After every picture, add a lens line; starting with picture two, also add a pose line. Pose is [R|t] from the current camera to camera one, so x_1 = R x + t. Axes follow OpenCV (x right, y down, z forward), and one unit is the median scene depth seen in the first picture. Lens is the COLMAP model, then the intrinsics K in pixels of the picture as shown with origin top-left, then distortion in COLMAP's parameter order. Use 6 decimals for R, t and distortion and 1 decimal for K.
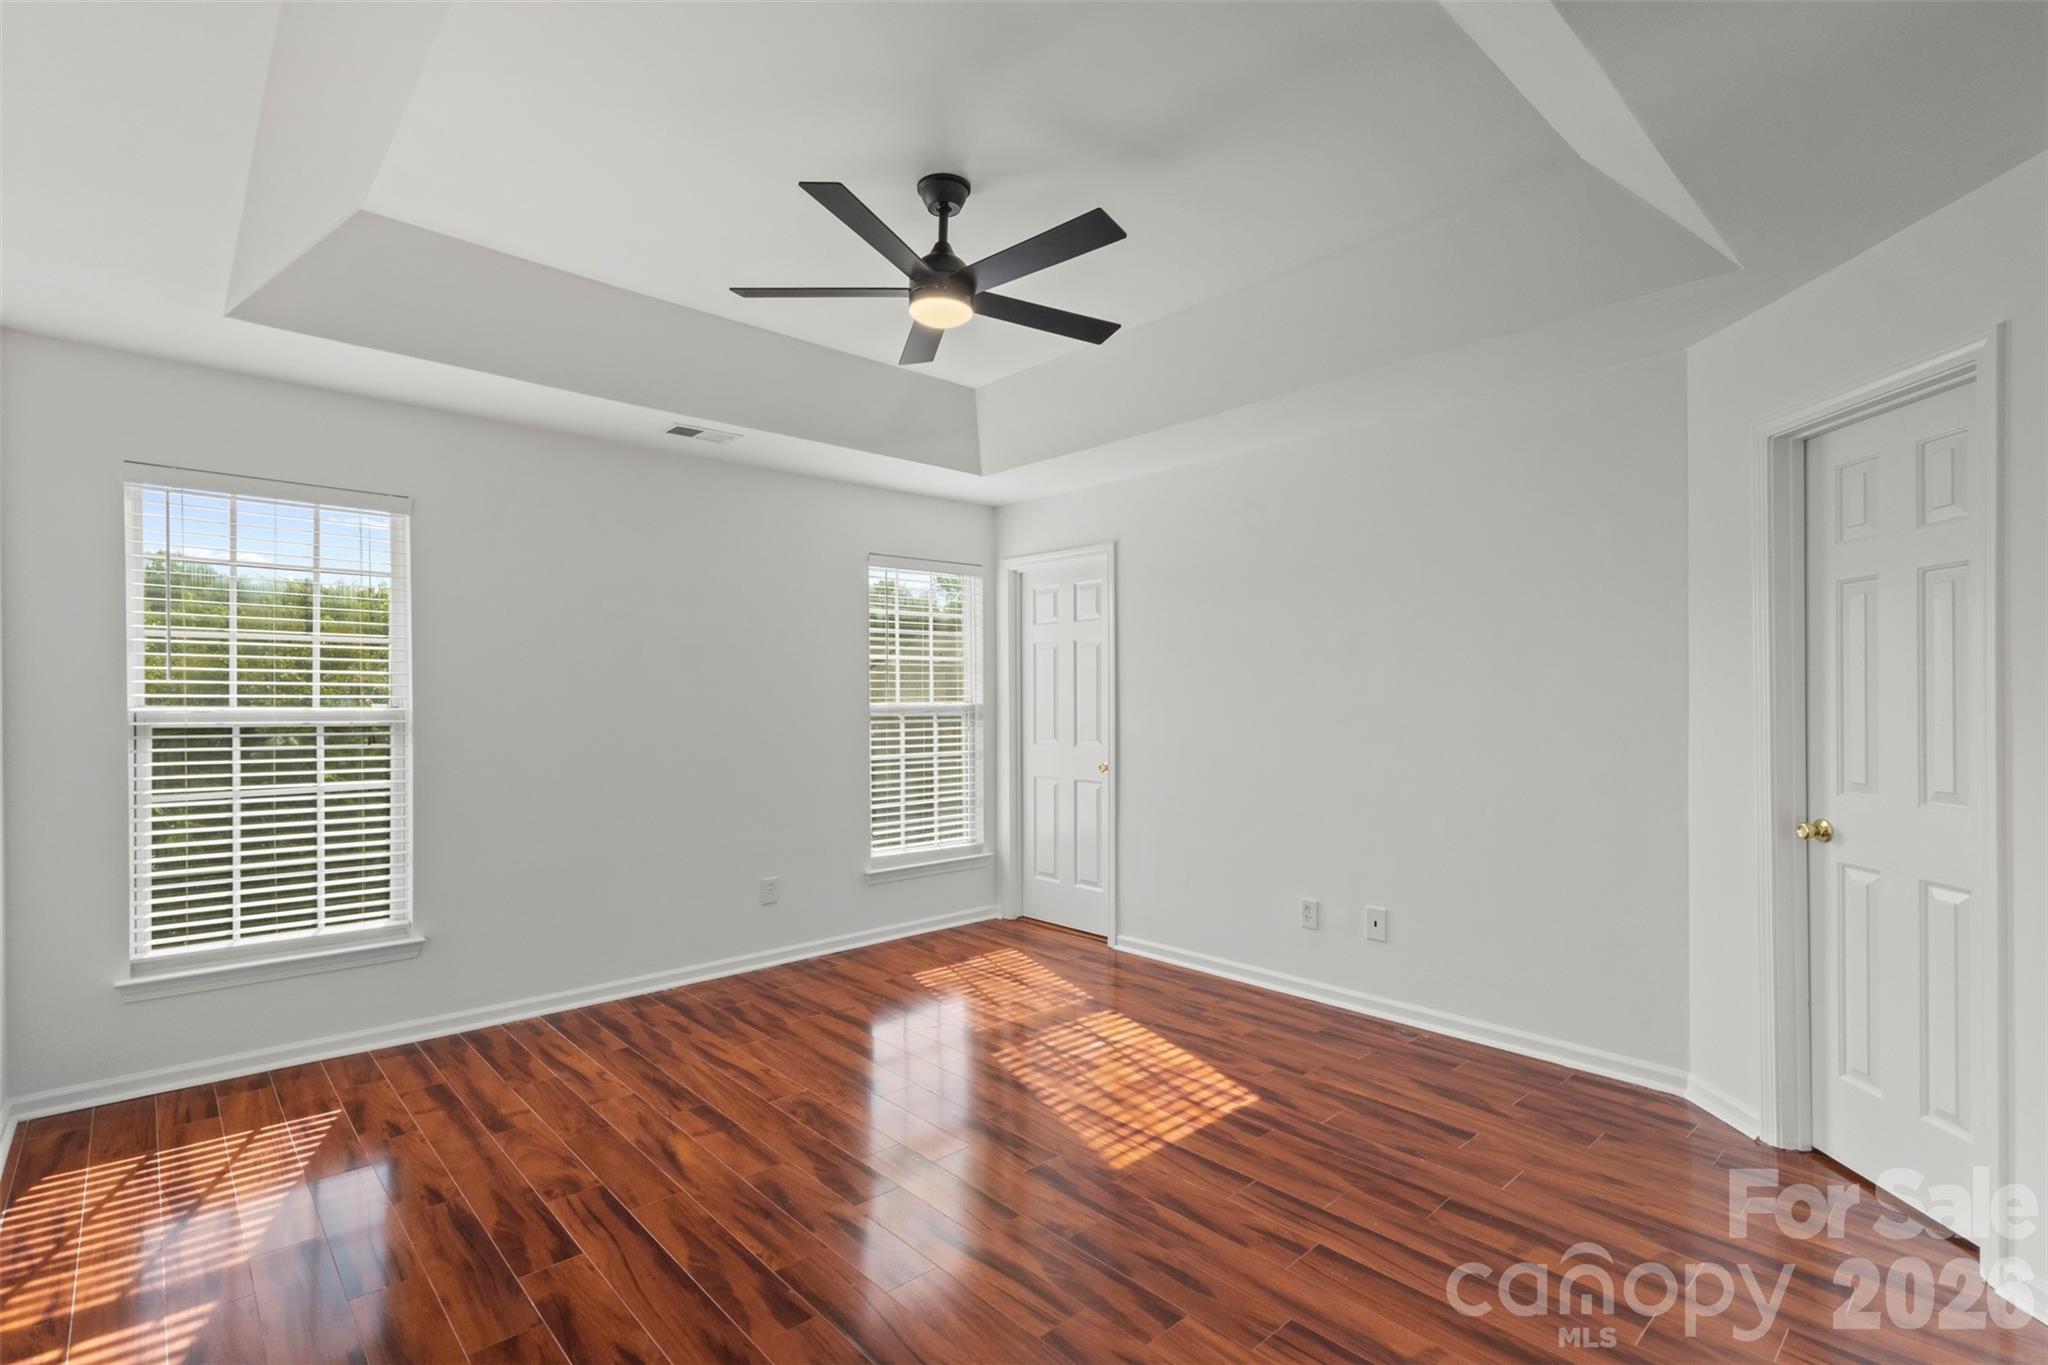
lens RADIAL K [[951.6, 0, 1024.7], [0, 951.6, 701.6], [0, 0, 1]] dist [0.001595, 0.004102]
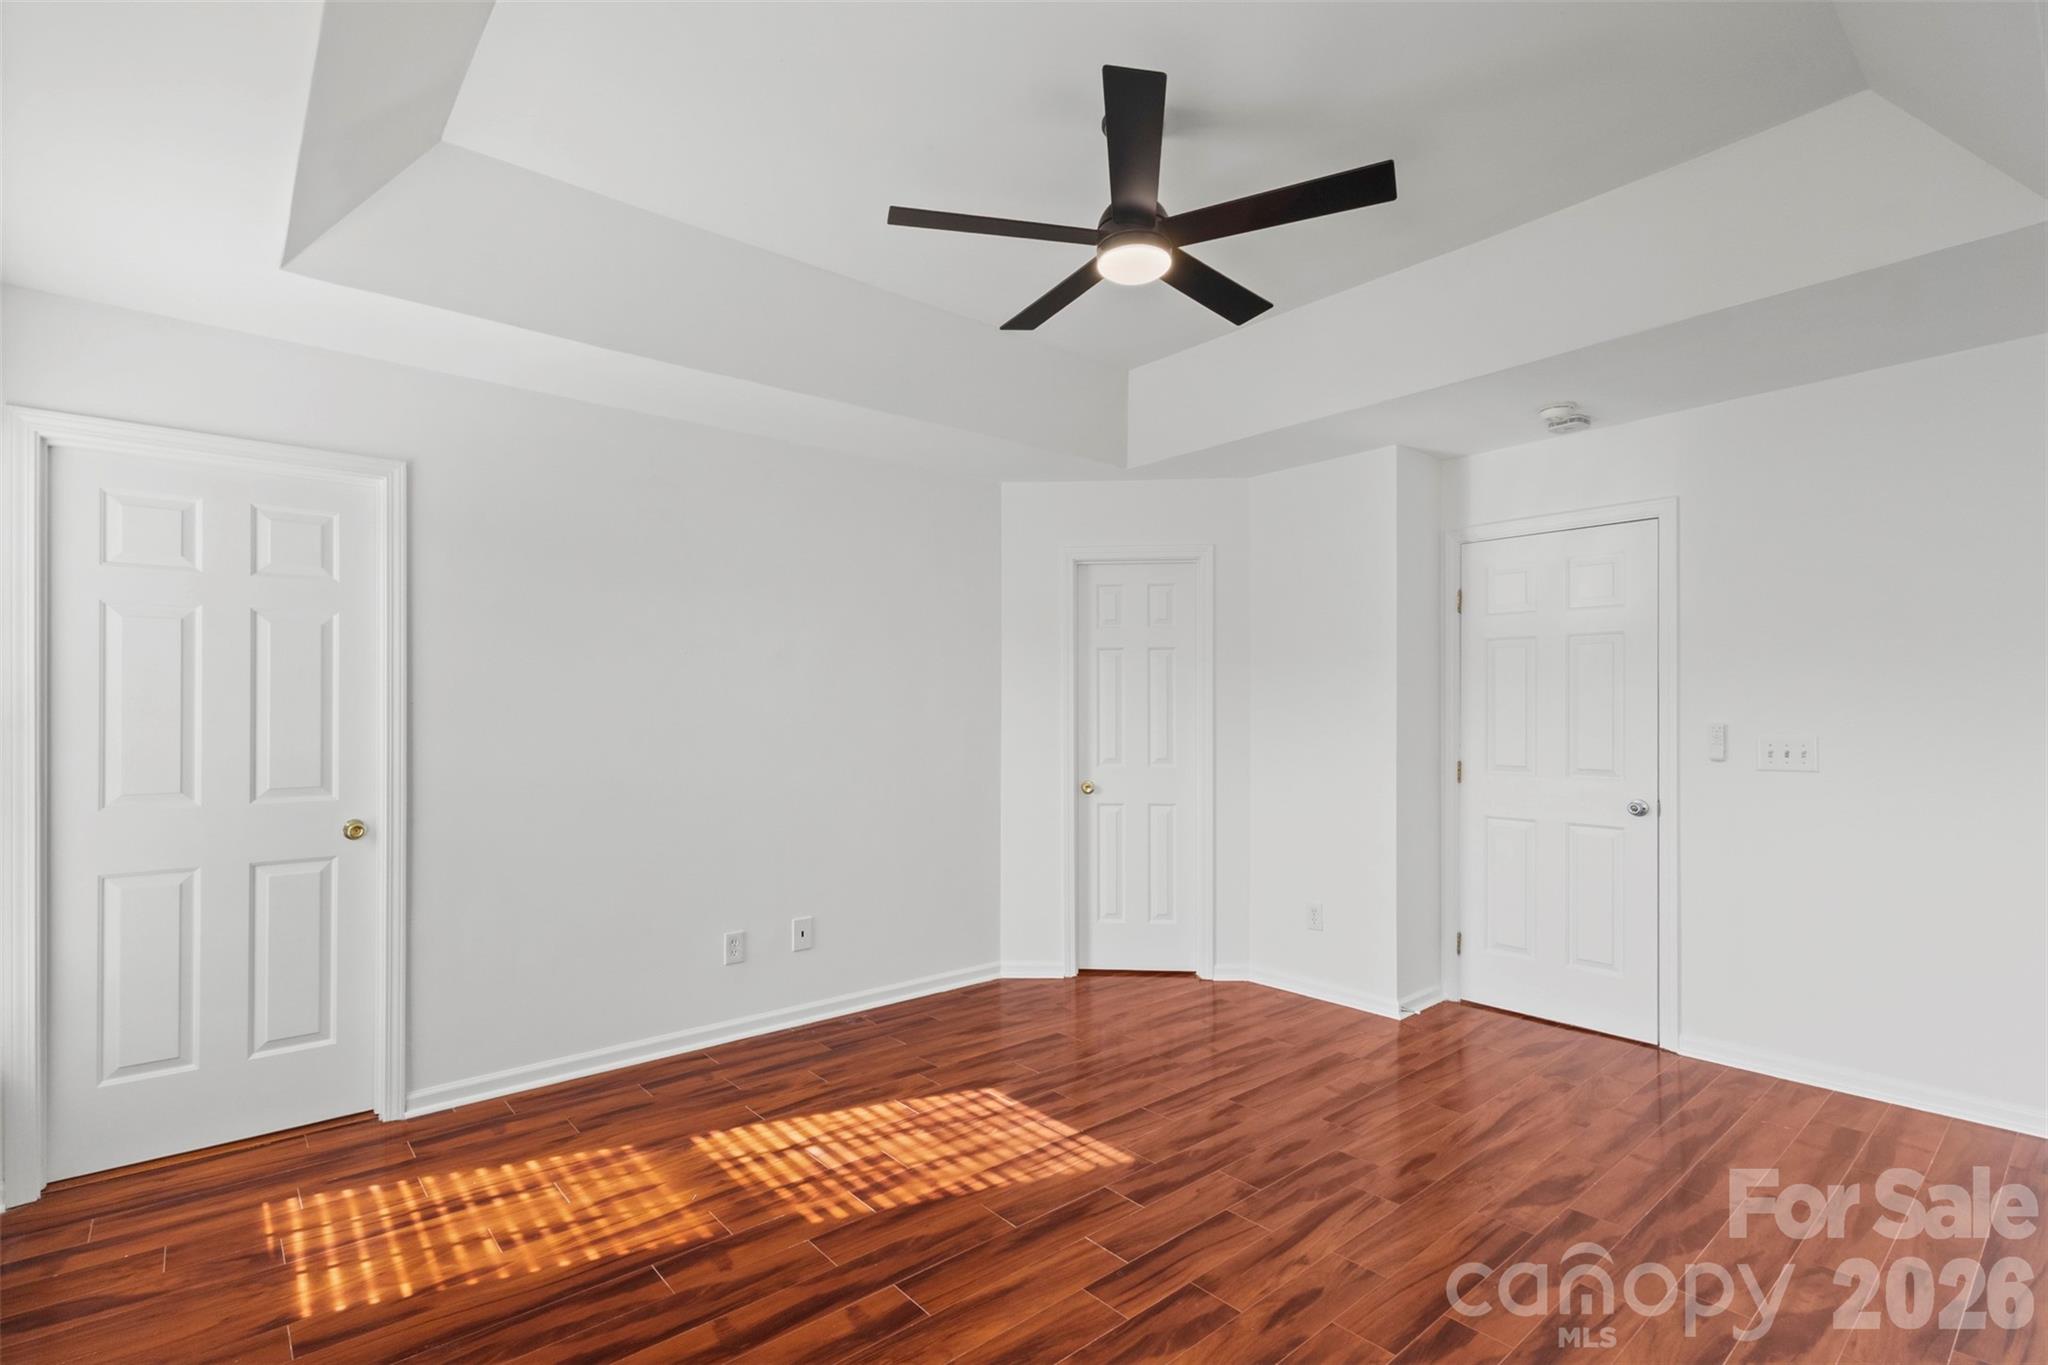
lens RADIAL K [[951.6, 0, 1024.7], [0, 951.6, 701.6], [0, 0, 1]] dist [0.001595, 0.004102]
pose [[0.037132, 0.011658, 0.999242, -0.765970], [0.004334, 0.999921, -0.011827, -0.003666], [-0.999301, 0.004770, 0.037078, 0.852661]]
